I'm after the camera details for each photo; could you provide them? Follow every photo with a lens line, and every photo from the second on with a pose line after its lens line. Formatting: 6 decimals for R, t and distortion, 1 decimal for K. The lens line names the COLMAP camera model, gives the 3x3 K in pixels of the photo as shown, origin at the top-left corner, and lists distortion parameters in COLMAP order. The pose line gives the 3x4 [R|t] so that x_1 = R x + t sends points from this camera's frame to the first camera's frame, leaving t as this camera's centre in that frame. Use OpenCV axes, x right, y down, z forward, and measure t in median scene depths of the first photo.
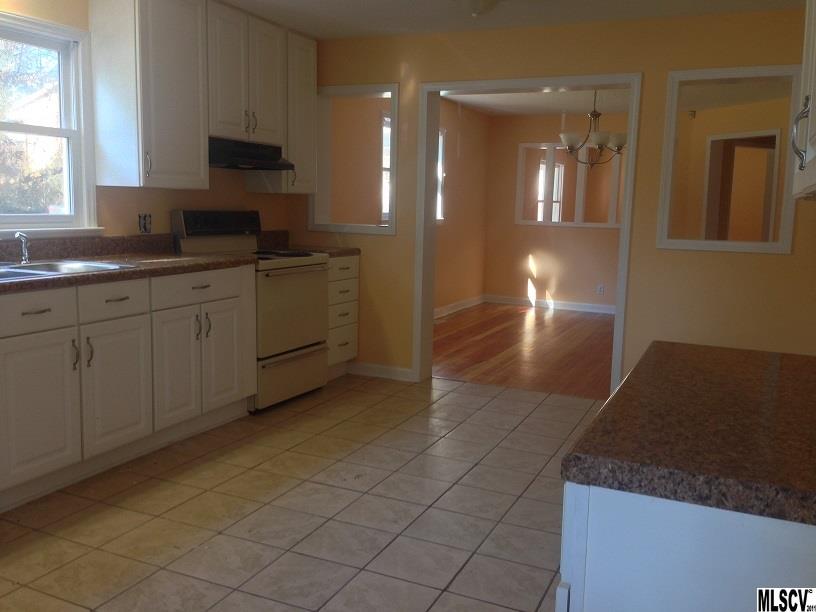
lens RADIAL K [[766.7, 0, 400.7], [0, 766.7, 304.0], [0, 0, 1]] dist [0.070165, 0.000000]
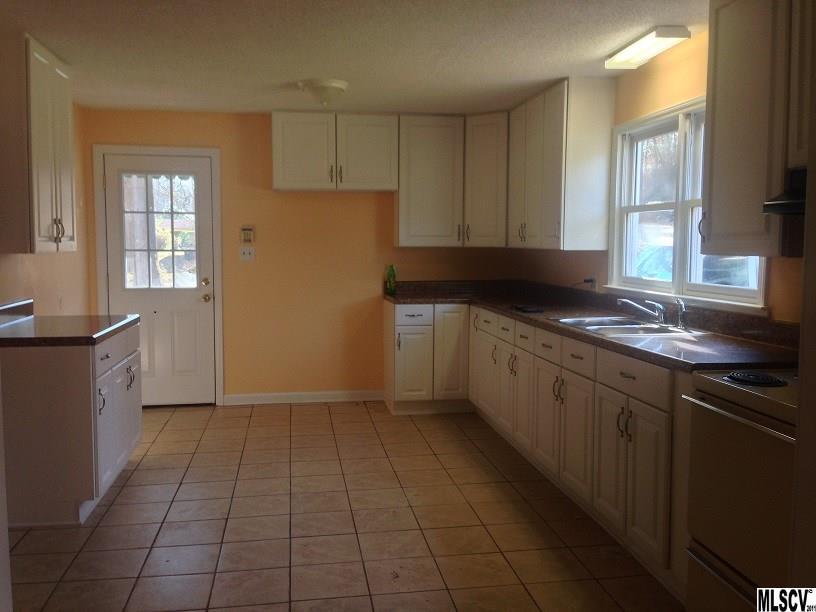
lens RADIAL K [[766.7, 0, 407.2], [0, 766.7, 305.0], [0, 0, 1]] dist [0.070165, 0.000000]
pose [[-0.835879, 0.008303, -0.548851, 0.433237], [-0.105357, 0.978868, 0.175264, -0.242309], [0.538708, 0.204325, -0.817340, 1.742381]]
